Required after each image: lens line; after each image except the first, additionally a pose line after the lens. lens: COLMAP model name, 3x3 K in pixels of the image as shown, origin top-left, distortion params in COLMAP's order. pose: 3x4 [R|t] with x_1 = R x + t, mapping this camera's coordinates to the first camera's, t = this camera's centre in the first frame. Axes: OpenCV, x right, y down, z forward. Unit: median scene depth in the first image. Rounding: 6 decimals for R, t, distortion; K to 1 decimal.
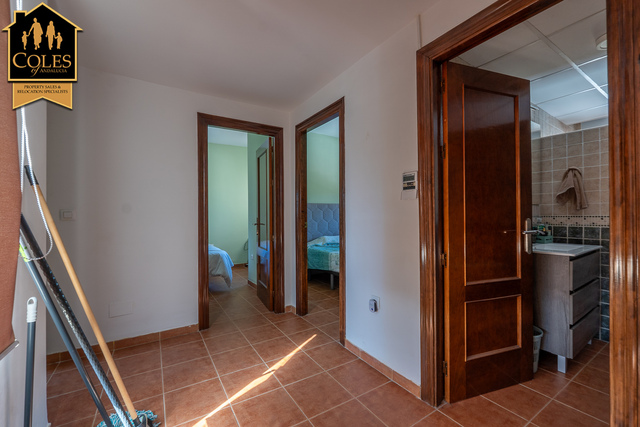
lens RADIAL K [[273.3, 0, 320.0], [0, 273.3, 213.5], [0, 0, 1]] dist [-0.050732, 0.000340]
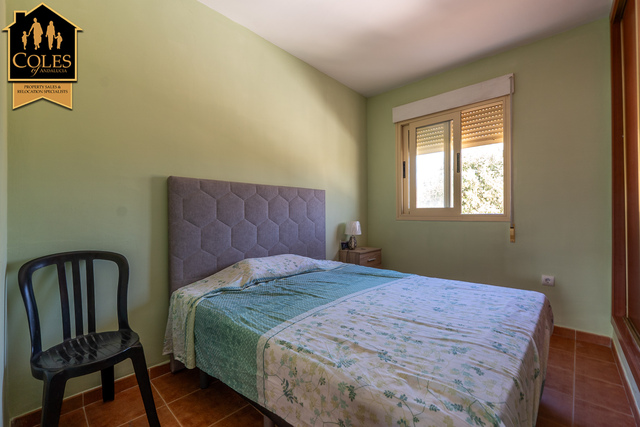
lens RADIAL K [[269.3, 0, 320.0], [0, 269.3, 213.5], [0, 0, 1]] dist [-0.000241, 0.000243]
pose [[0.968862, 0.000366, 0.247602, 0.020906], [-0.002937, 0.999946, 0.010014, 0.007610], [-0.247585, -0.010430, 0.968810, 0.578971]]
